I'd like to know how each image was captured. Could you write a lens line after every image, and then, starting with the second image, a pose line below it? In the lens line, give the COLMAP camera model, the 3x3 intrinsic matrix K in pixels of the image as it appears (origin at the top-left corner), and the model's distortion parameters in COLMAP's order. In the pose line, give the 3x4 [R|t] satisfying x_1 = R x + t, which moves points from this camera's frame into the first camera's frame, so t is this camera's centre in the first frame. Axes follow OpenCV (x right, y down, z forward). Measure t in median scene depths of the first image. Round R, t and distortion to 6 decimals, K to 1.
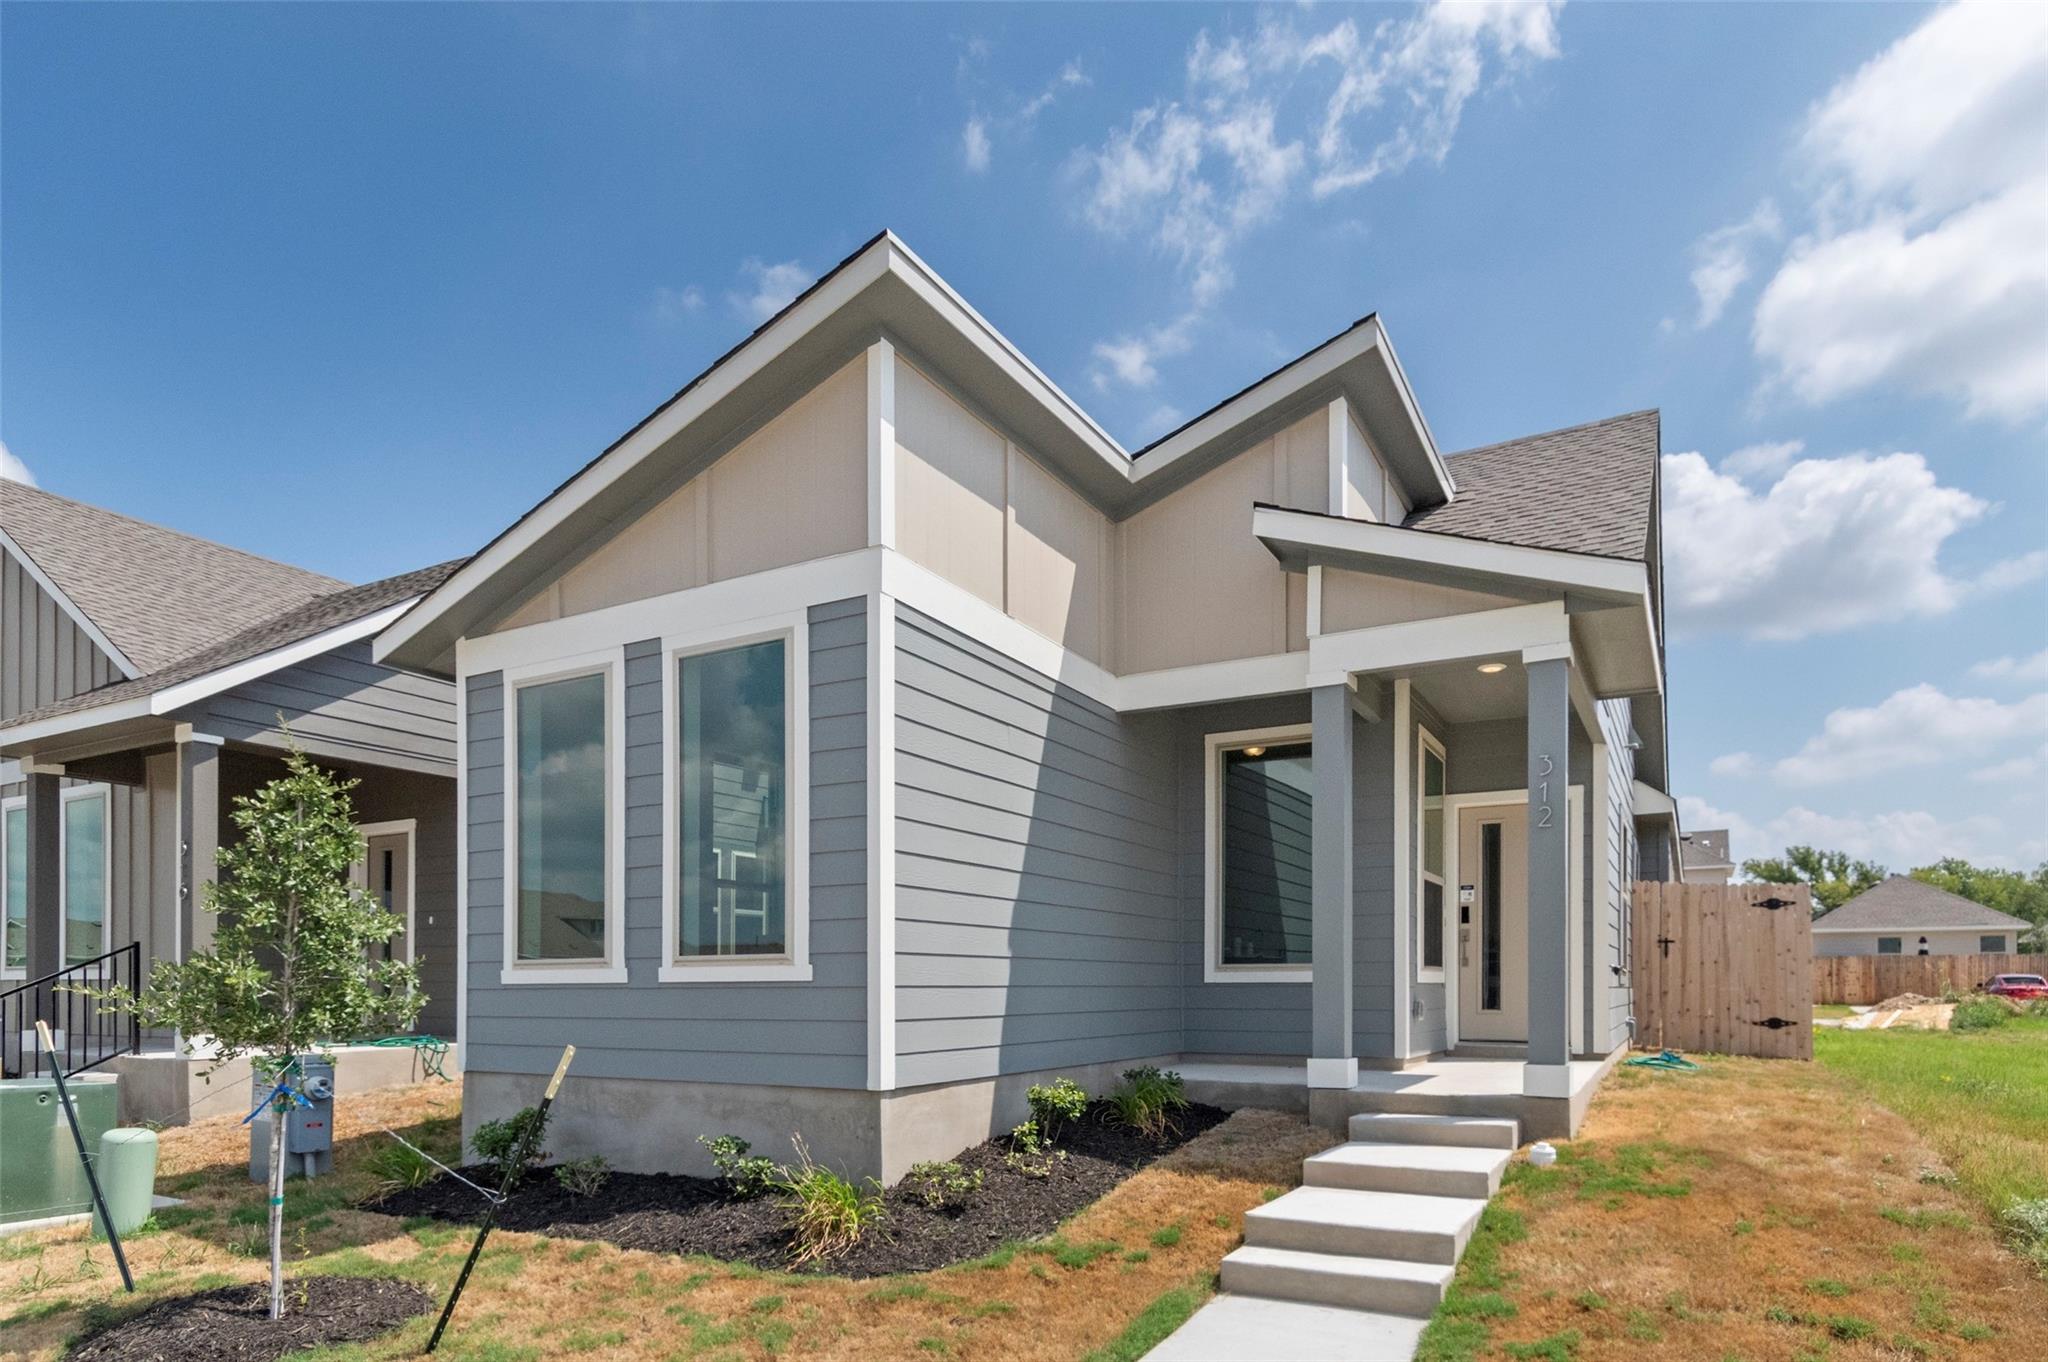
lens RADIAL K [[1093.2, 0, 1068.4], [0, 1093.2, 722.3], [0, 0, 1]] dist [-0.000370, 0.001597]
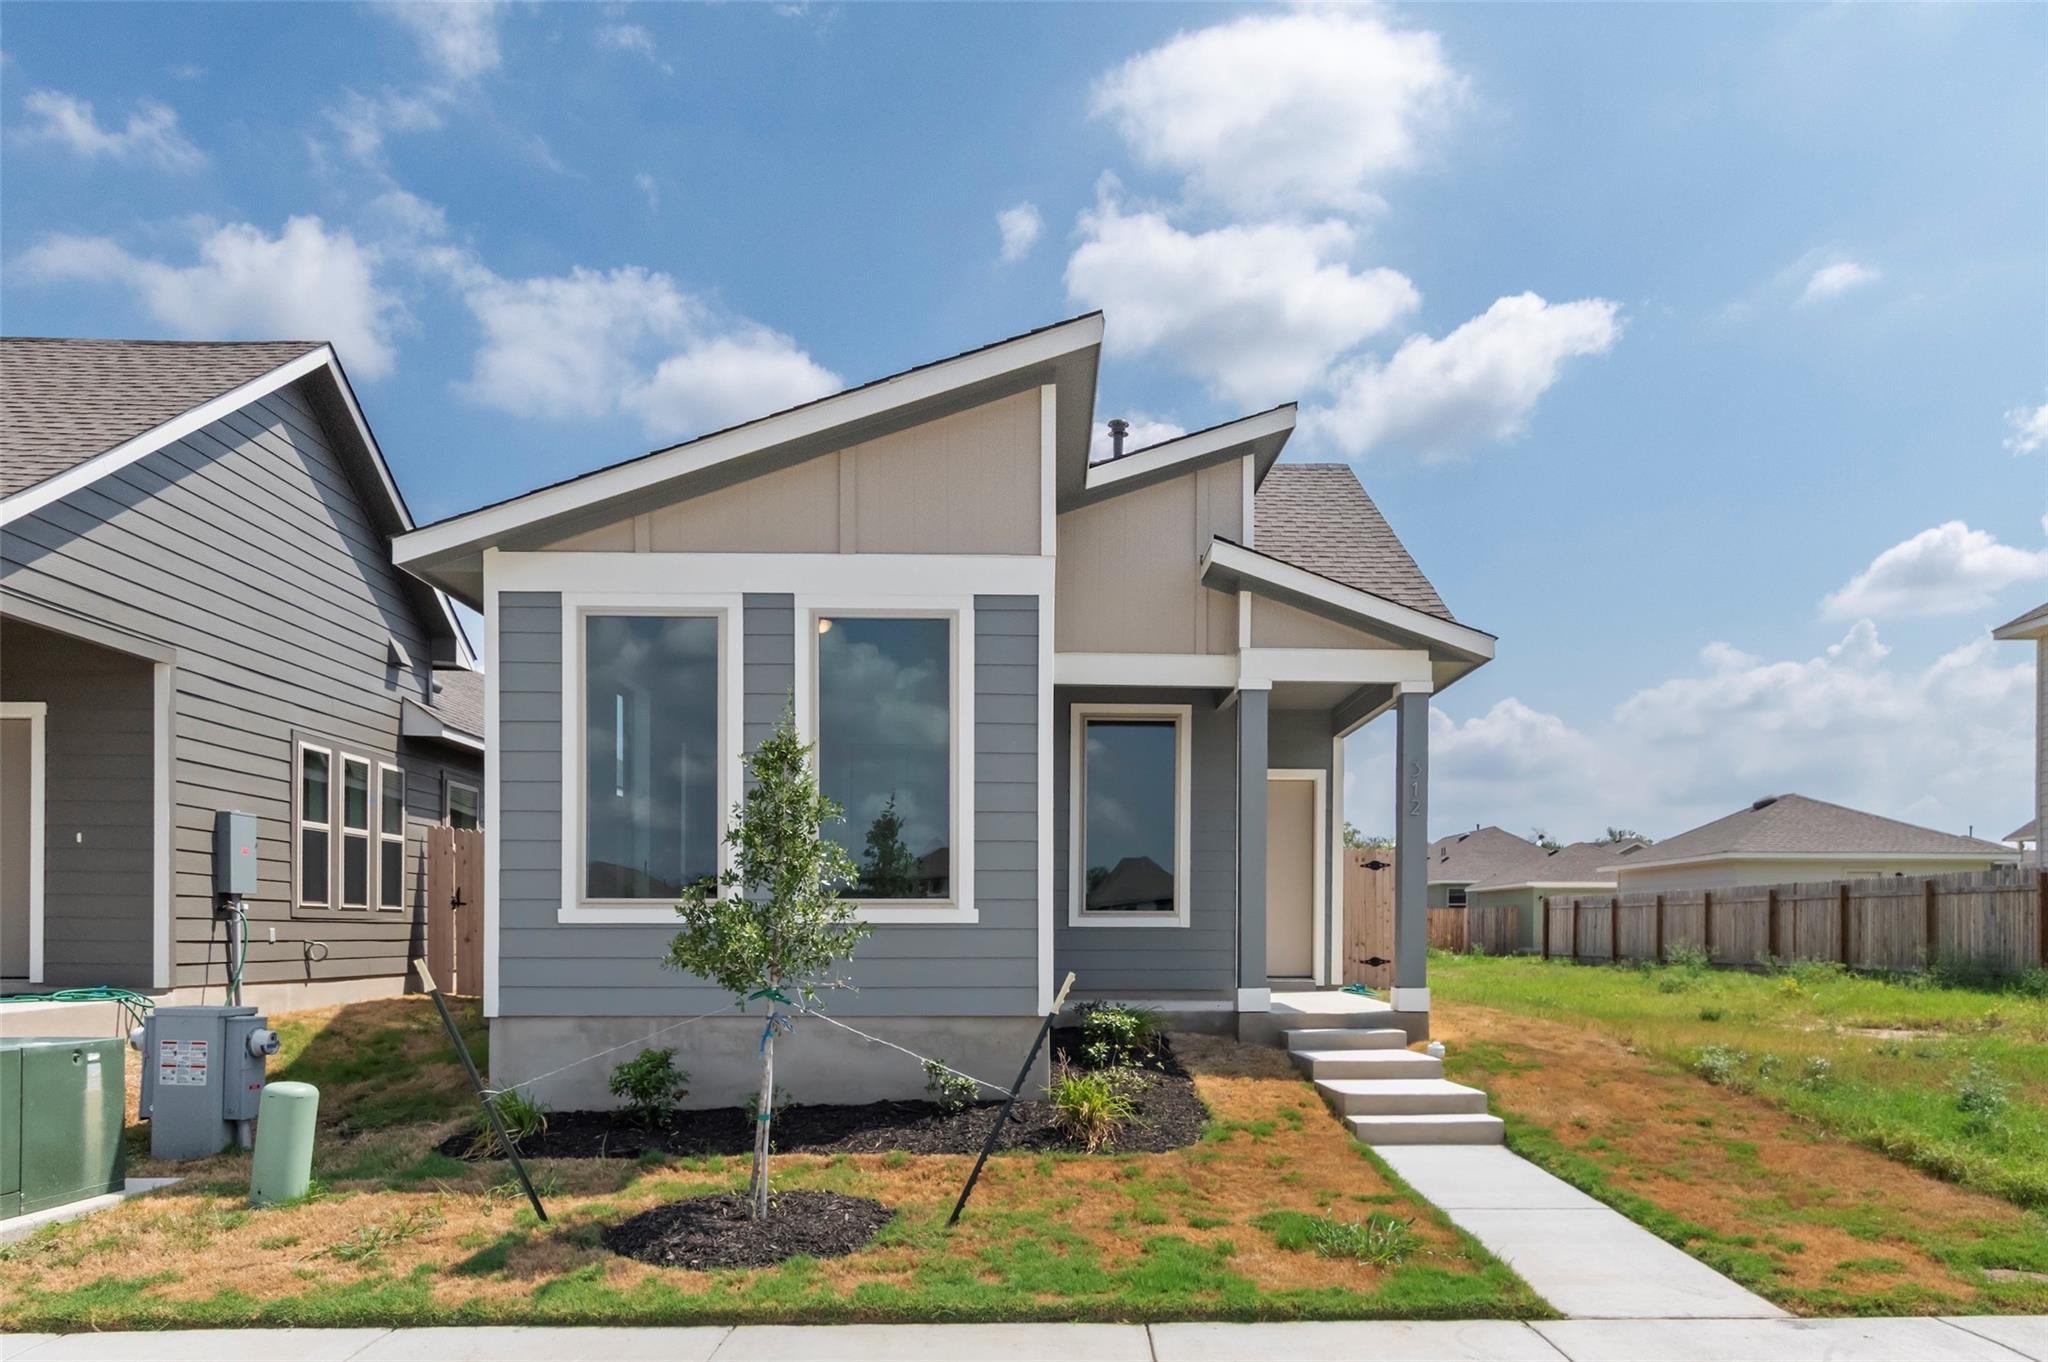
lens RADIAL K [[1264.9, 0, 1026.7], [0, 1264.9, 538.1], [0, 0, 1]] dist [-0.002319, -0.002262]
pose [[0.878113, 0.145954, 0.455647, -0.749715], [-0.116342, 0.988888, -0.092552, -0.043789], [-0.464092, 0.028260, 0.885336, -0.197958]]
